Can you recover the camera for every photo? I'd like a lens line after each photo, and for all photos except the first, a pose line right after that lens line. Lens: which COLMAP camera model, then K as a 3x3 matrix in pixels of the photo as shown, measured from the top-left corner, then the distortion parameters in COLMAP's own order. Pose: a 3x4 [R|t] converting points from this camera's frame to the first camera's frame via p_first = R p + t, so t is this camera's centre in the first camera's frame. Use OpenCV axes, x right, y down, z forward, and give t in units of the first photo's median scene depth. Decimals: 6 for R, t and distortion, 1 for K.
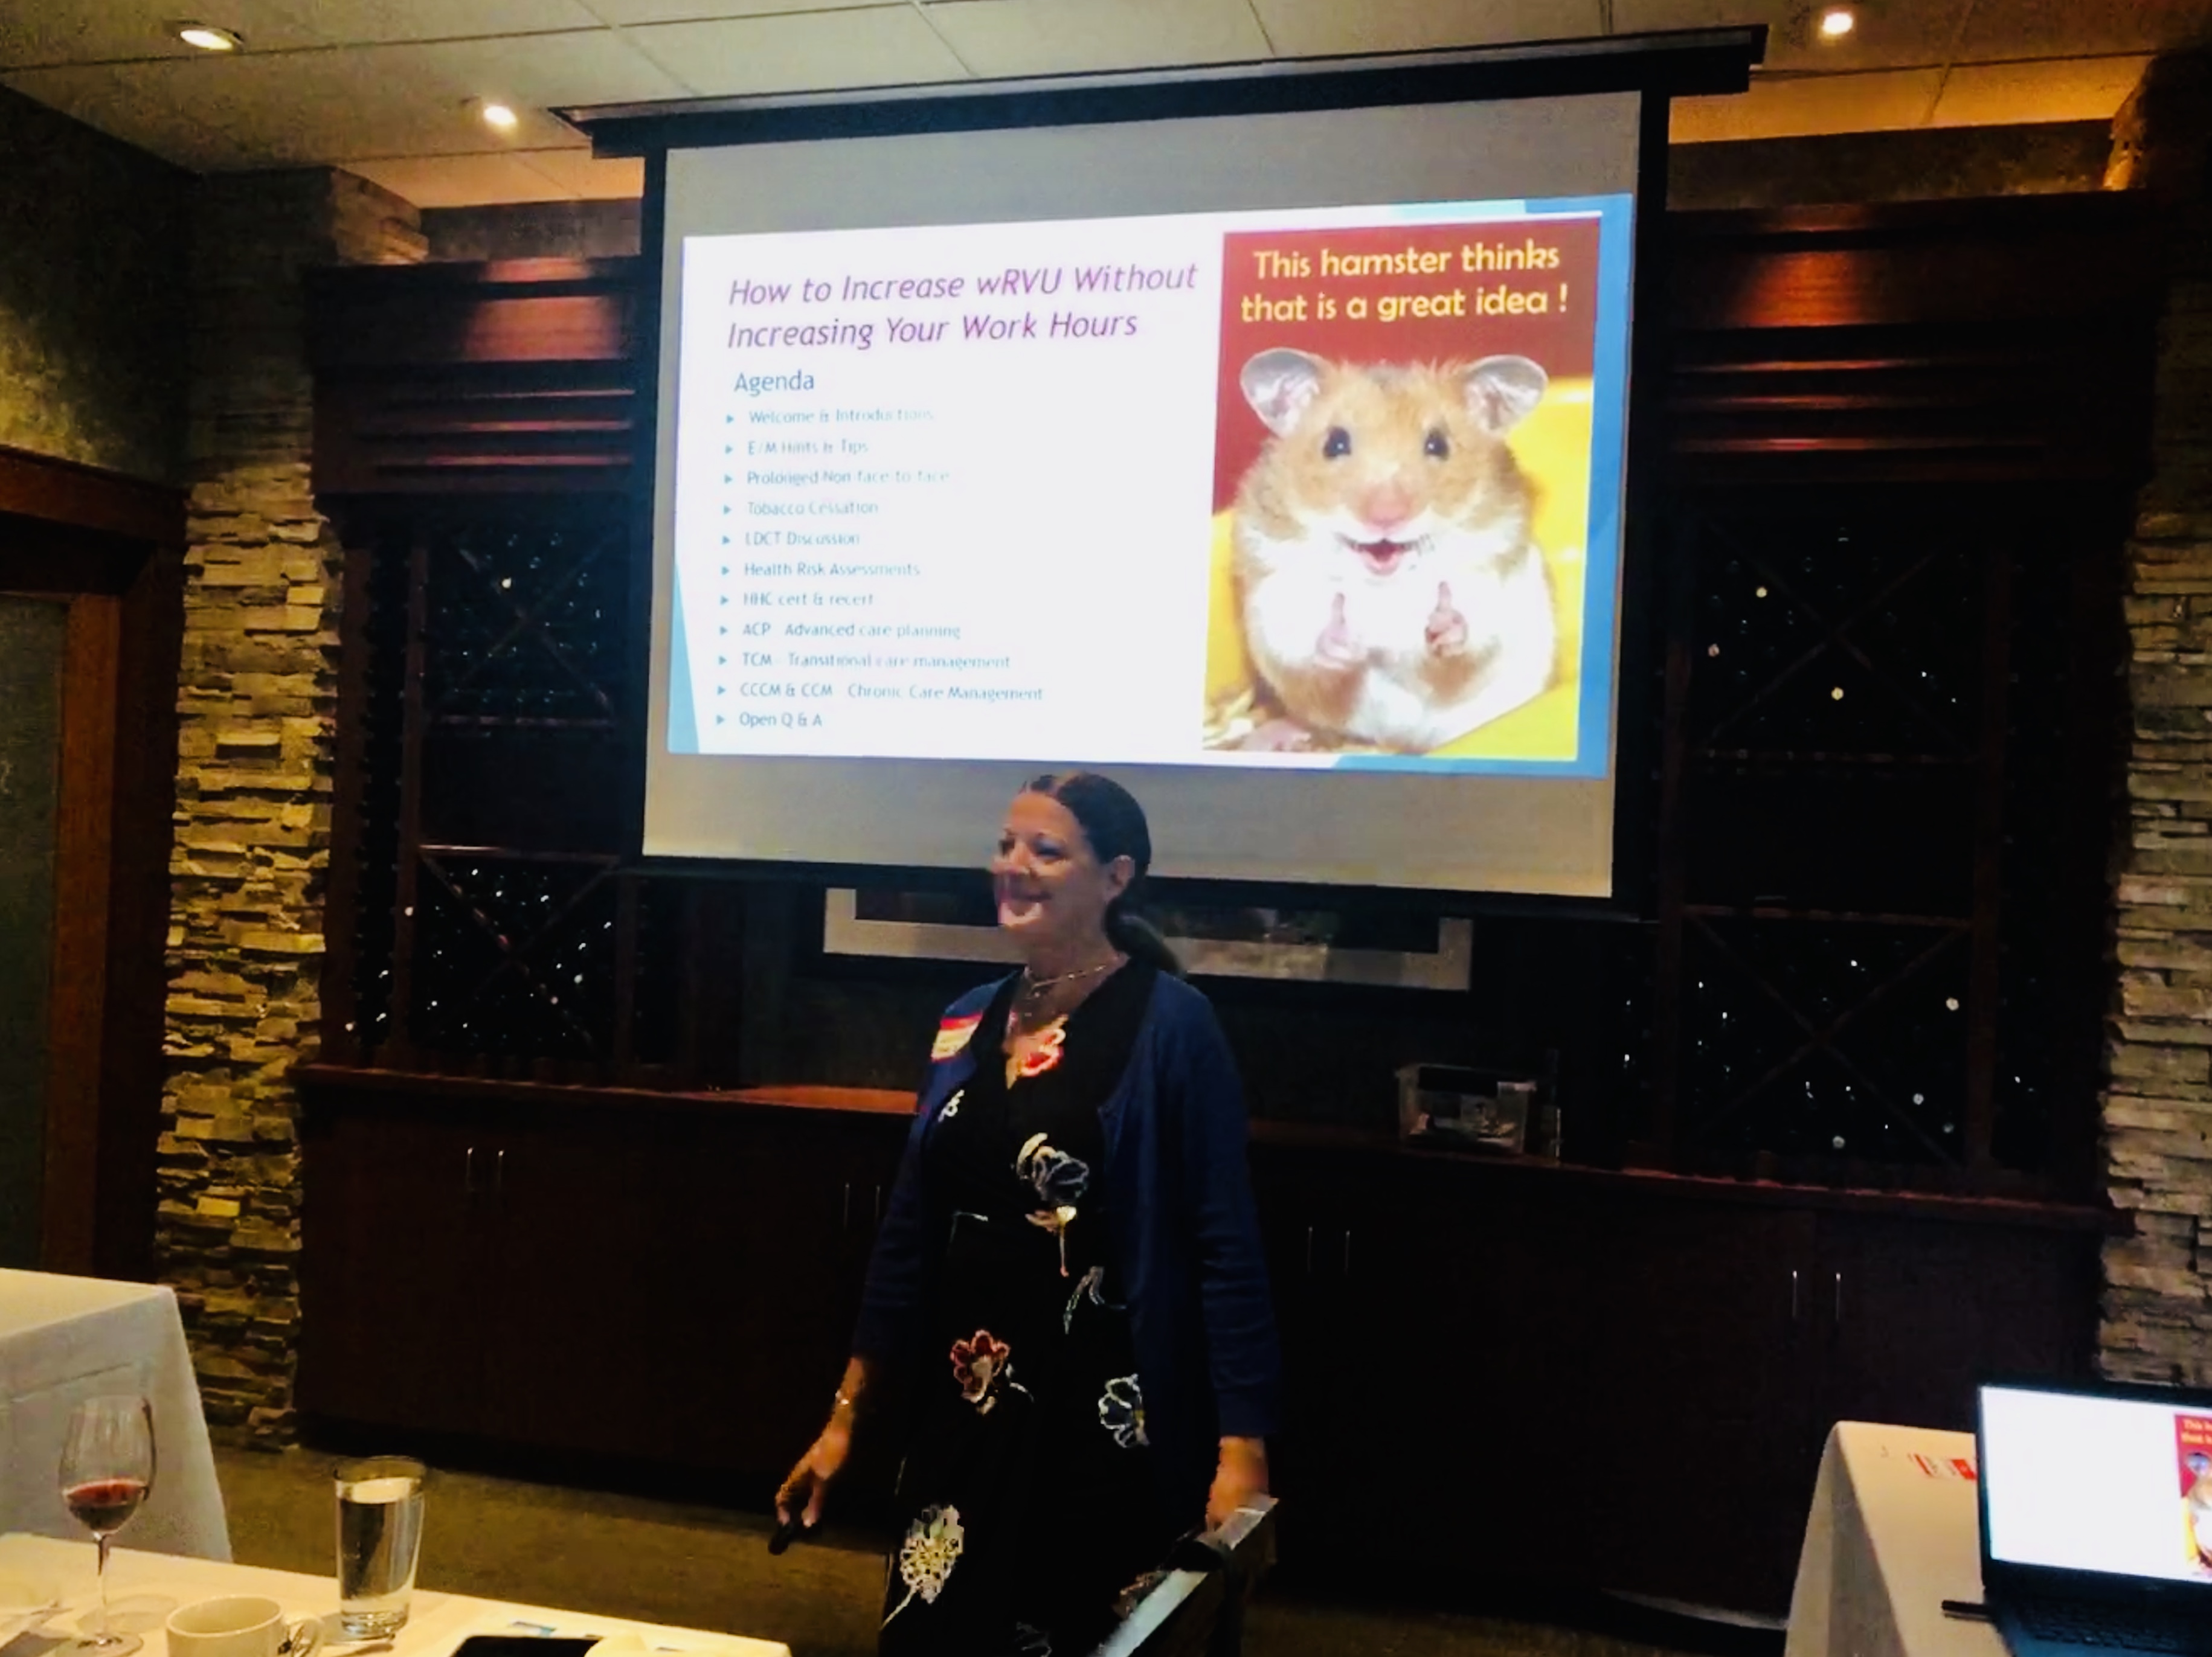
lens RADIAL K [[2036.7, 0, 1106.0], [0, 2036.7, 828.5], [0, 0, 1]] dist [0.099442, -0.207821]
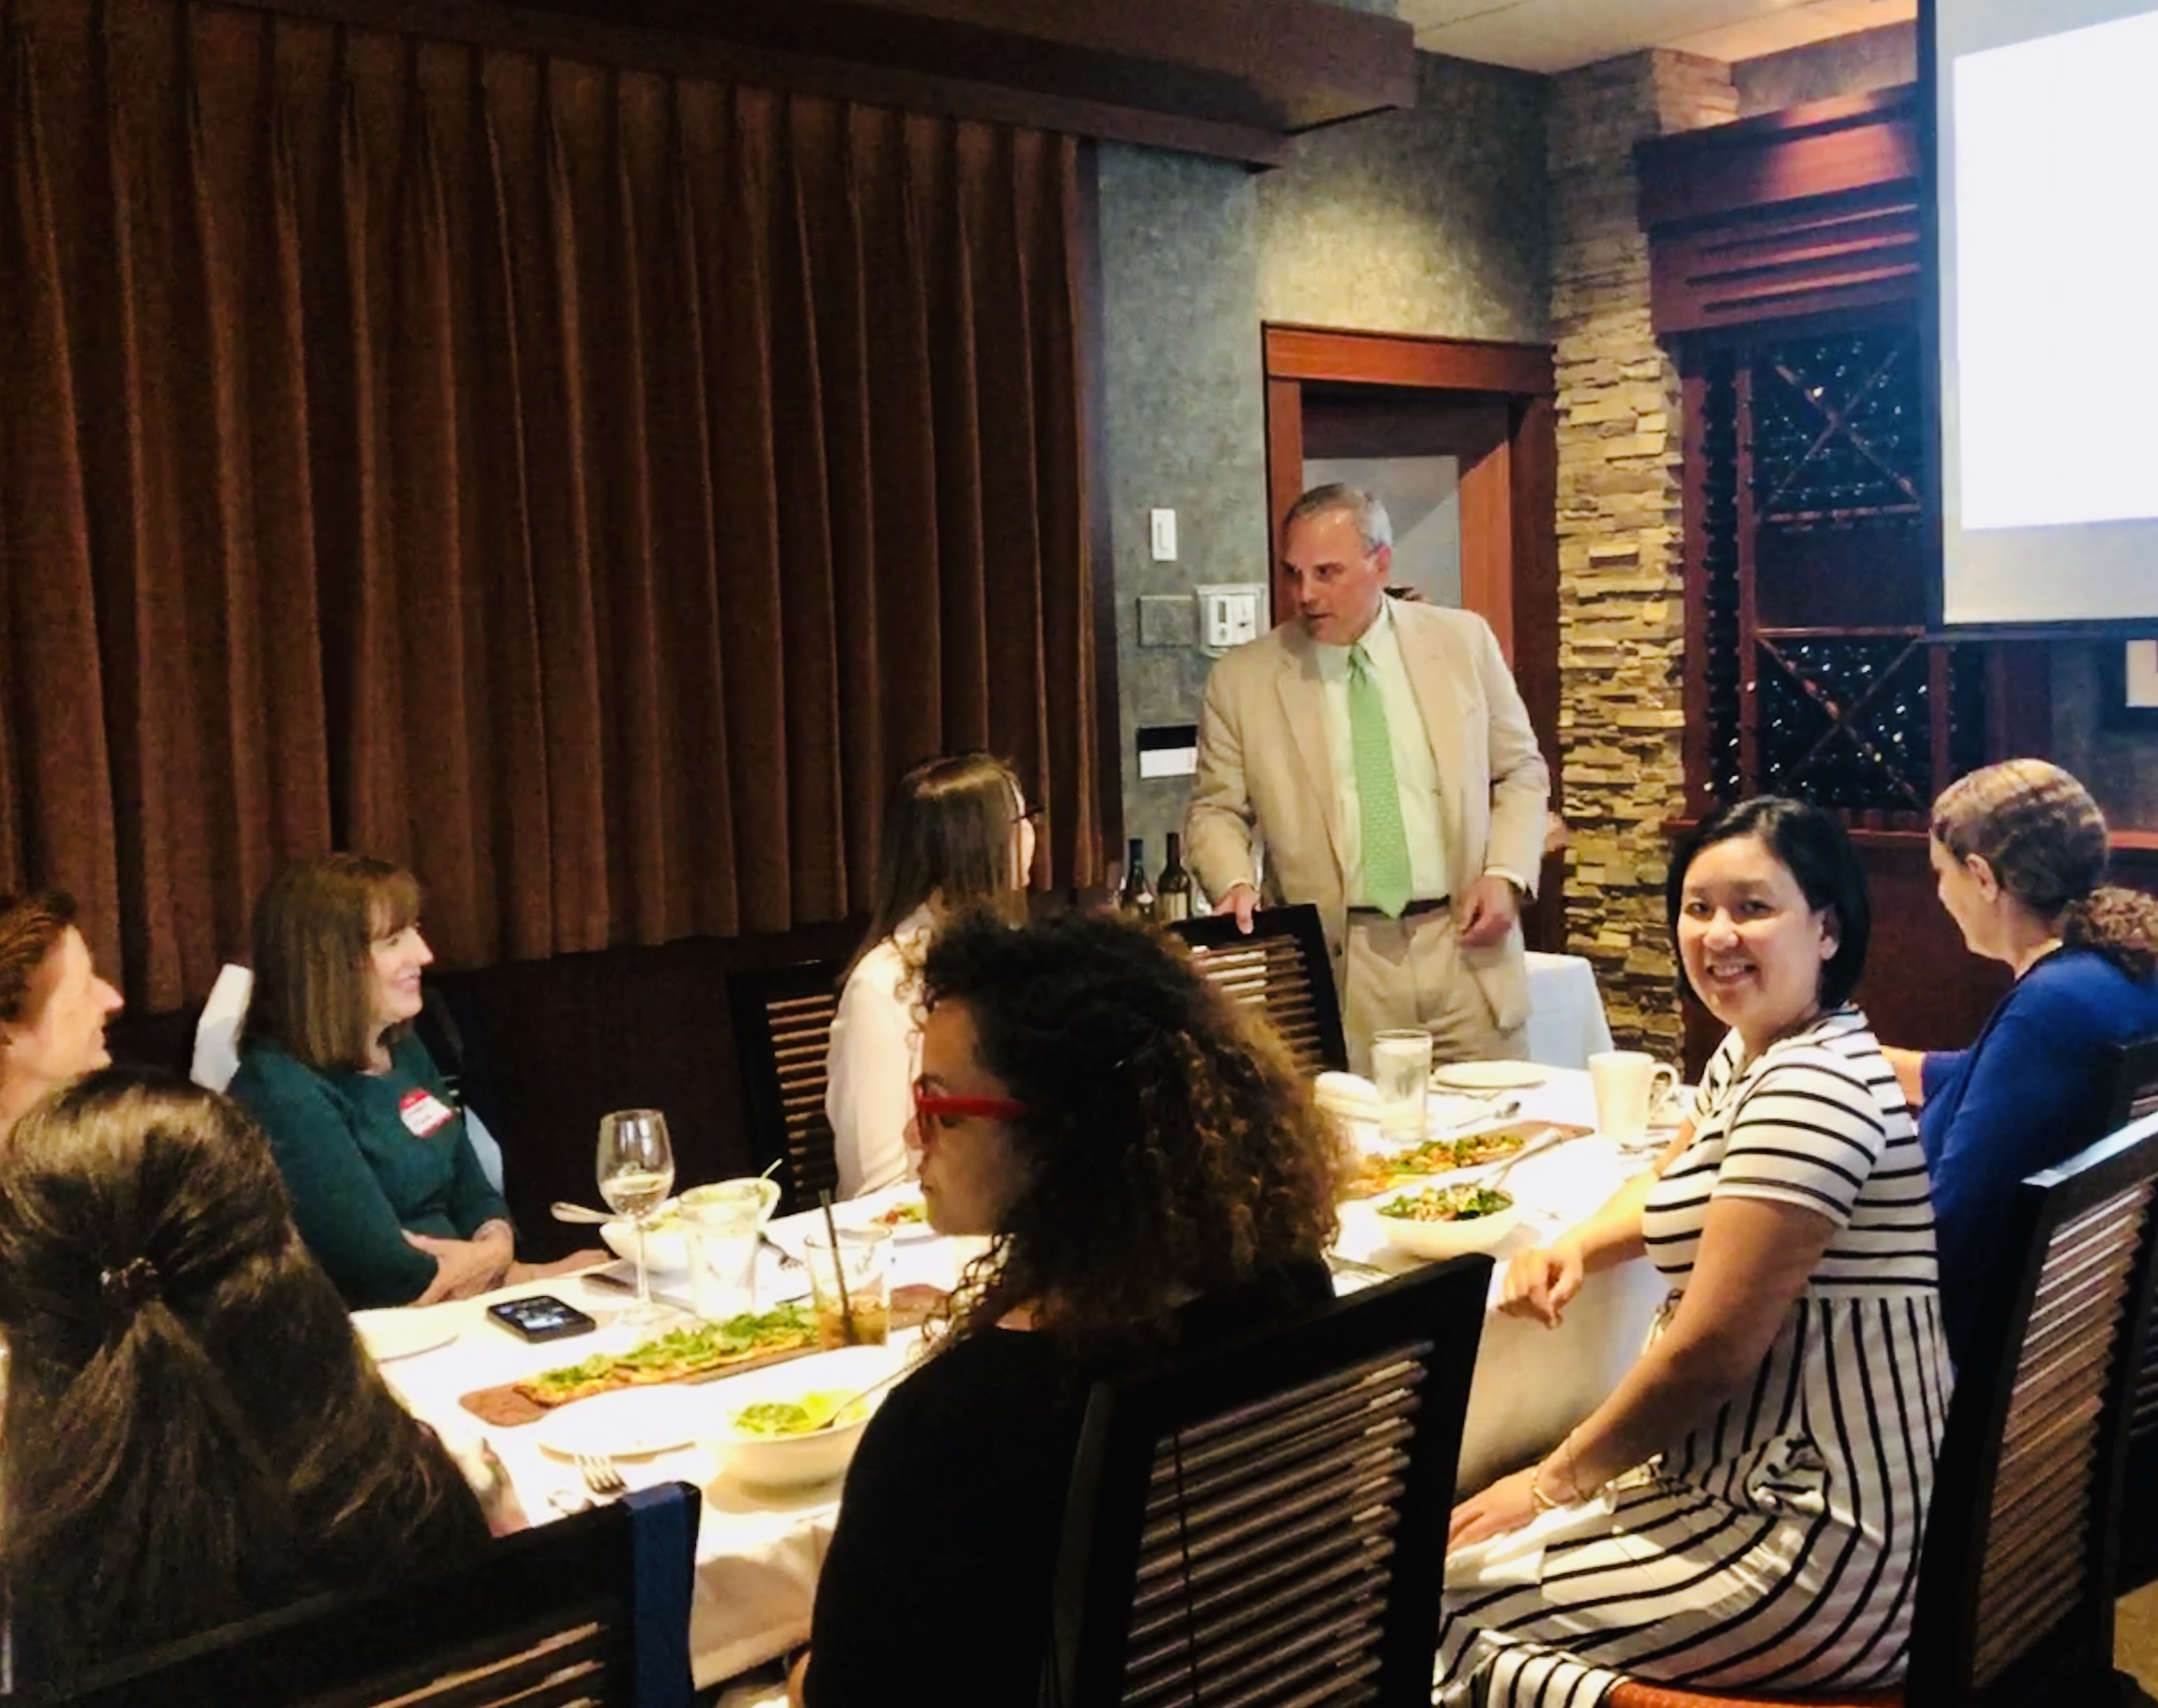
lens RADIAL K [[2304.9, 0, 1211.0], [0, 2304.9, 789.8], [0, 0, 1]] dist [0.128818, -0.547271]
pose [[0.842377, -0.030349, -0.538034, 0.105293], [0.067963, 0.996424, 0.050202, 0.011747], [0.534586, -0.078855, 0.841427, -0.265828]]
